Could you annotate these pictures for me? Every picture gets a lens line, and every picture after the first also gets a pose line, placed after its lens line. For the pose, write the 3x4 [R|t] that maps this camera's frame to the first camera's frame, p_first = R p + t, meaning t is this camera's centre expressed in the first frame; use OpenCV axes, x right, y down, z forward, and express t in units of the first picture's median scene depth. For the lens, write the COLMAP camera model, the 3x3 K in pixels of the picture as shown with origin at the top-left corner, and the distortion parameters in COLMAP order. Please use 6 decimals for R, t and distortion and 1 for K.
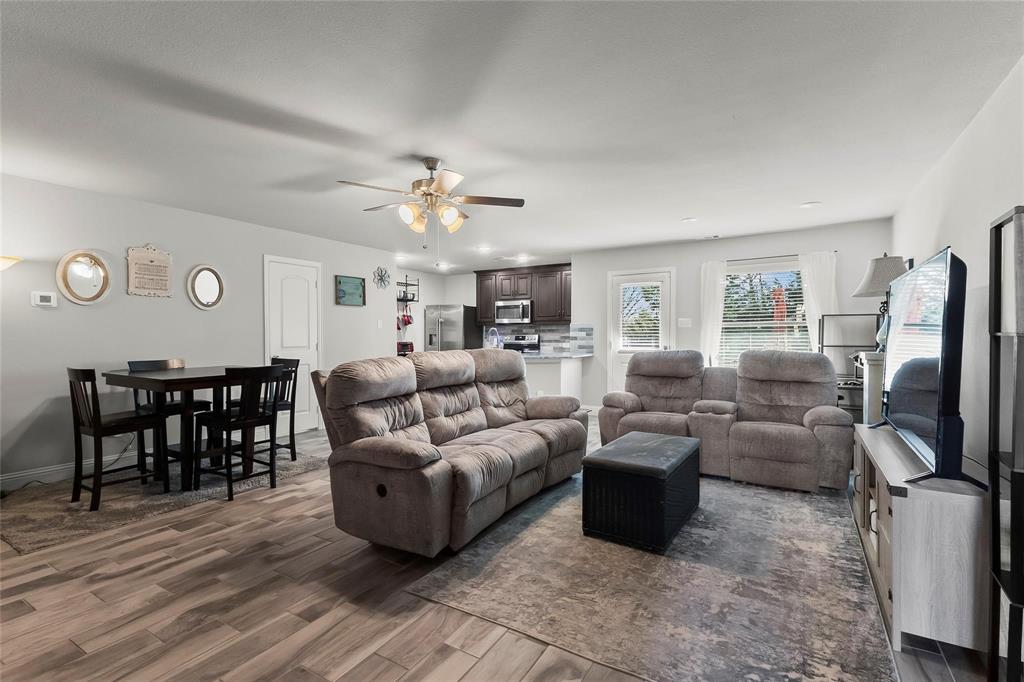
lens RADIAL K [[469.4, 0, 520.0], [0, 469.4, 340.1], [0, 0, 1]] dist [0.011883, -0.000772]
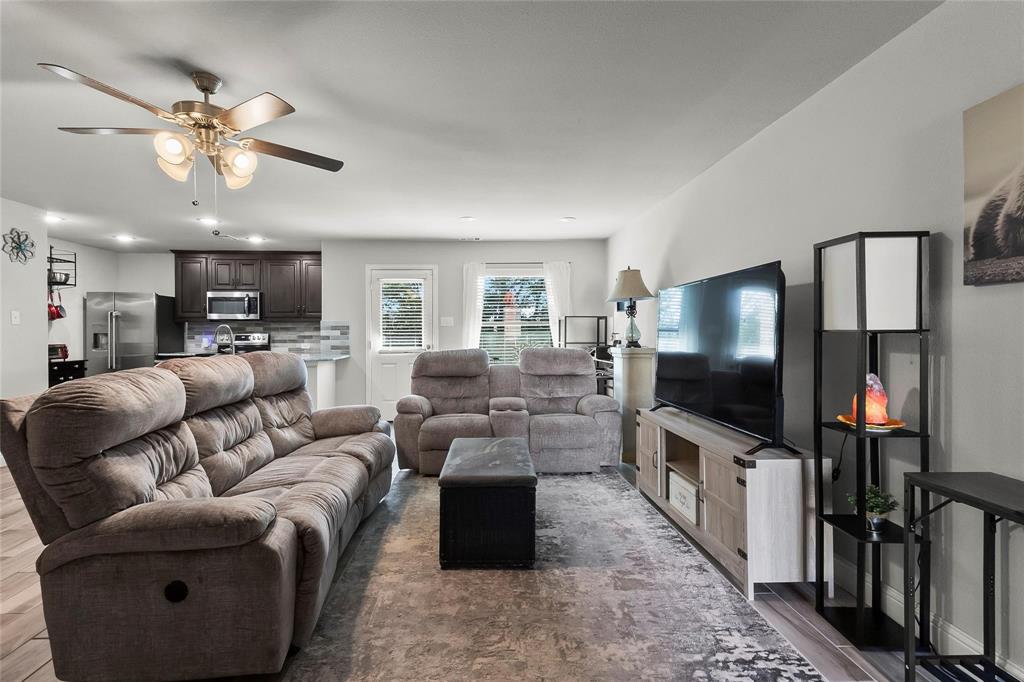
lens RADIAL K [[469.4, 0, 496.7], [0, 469.4, 334.6], [0, 0, 1]] dist [0.011883, -0.000772]
pose [[0.836421, -0.001771, 0.548084, -0.198004], [0.007332, 0.999941, -0.007959, -0.000983], [-0.548038, 0.010675, 0.836385, 0.186075]]
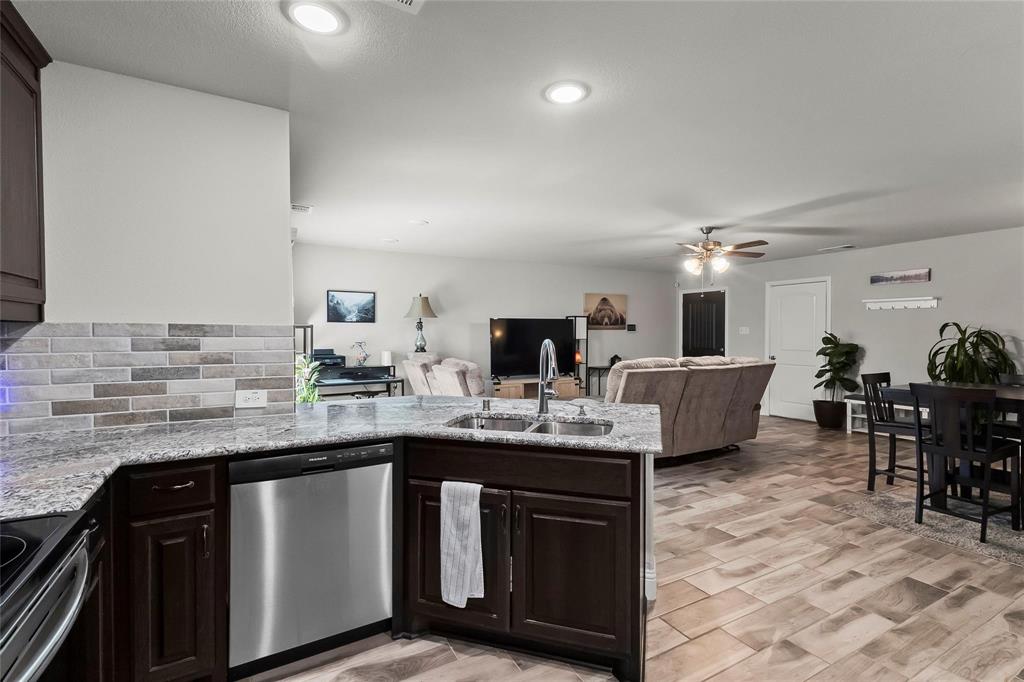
lens RADIAL K [[469.4, 0, 503.7], [0, 469.4, 340.0], [0, 0, 1]] dist [0.011883, -0.000772]
pose [[-0.860270, -0.007312, 0.509787, -0.368248], [0.008151, 0.999572, 0.028091, -0.066222], [-0.509774, 0.028321, -0.859842, 2.457996]]
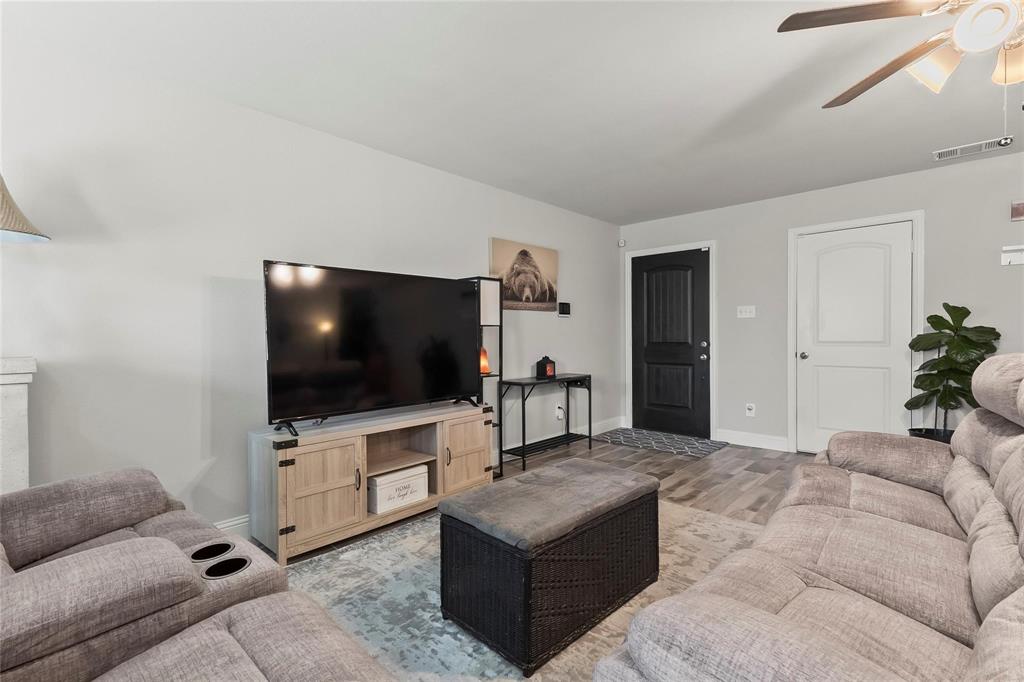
lens RADIAL K [[469.4, 0, 513.0], [0, 469.4, 337.2], [0, 0, 1]] dist [0.011883, -0.000772]
pose [[-0.978955, 0.006414, 0.203975, 0.161028], [0.010837, 0.999730, 0.020574, -0.001769], [-0.203788, 0.022352, -0.978760, 1.440033]]
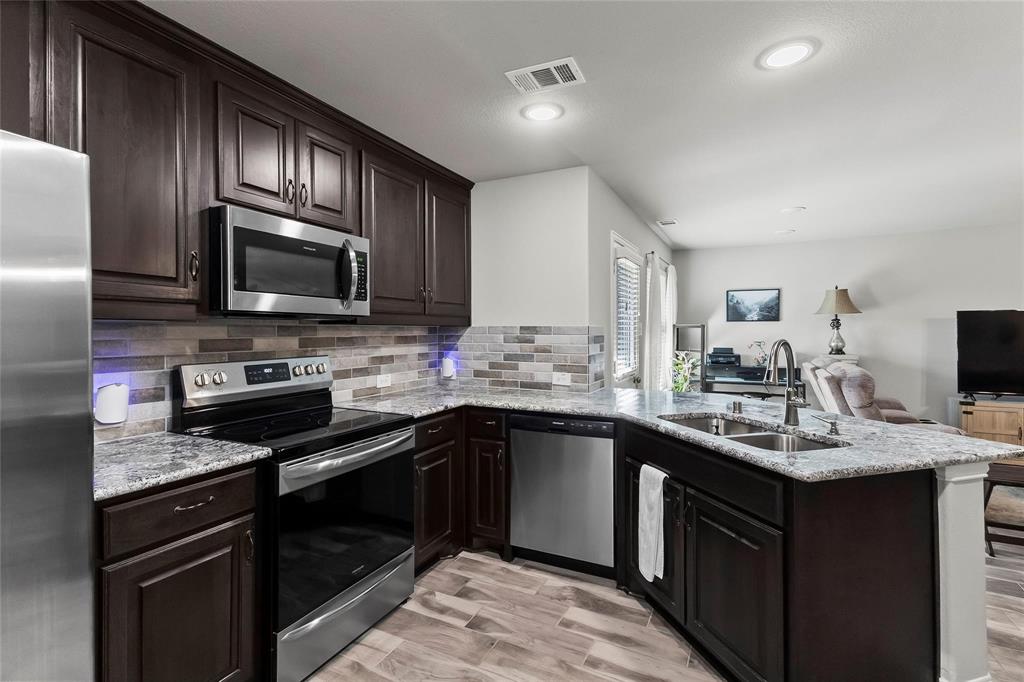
lens RADIAL K [[469.4, 0, 512.1], [0, 469.4, 336.8], [0, 0, 1]] dist [0.011883, -0.000772]
pose [[-0.054402, -0.008733, 0.998481, -0.654585], [0.015587, 0.999832, 0.009594, -0.061133], [-0.998397, 0.016085, -0.054257, 2.210463]]
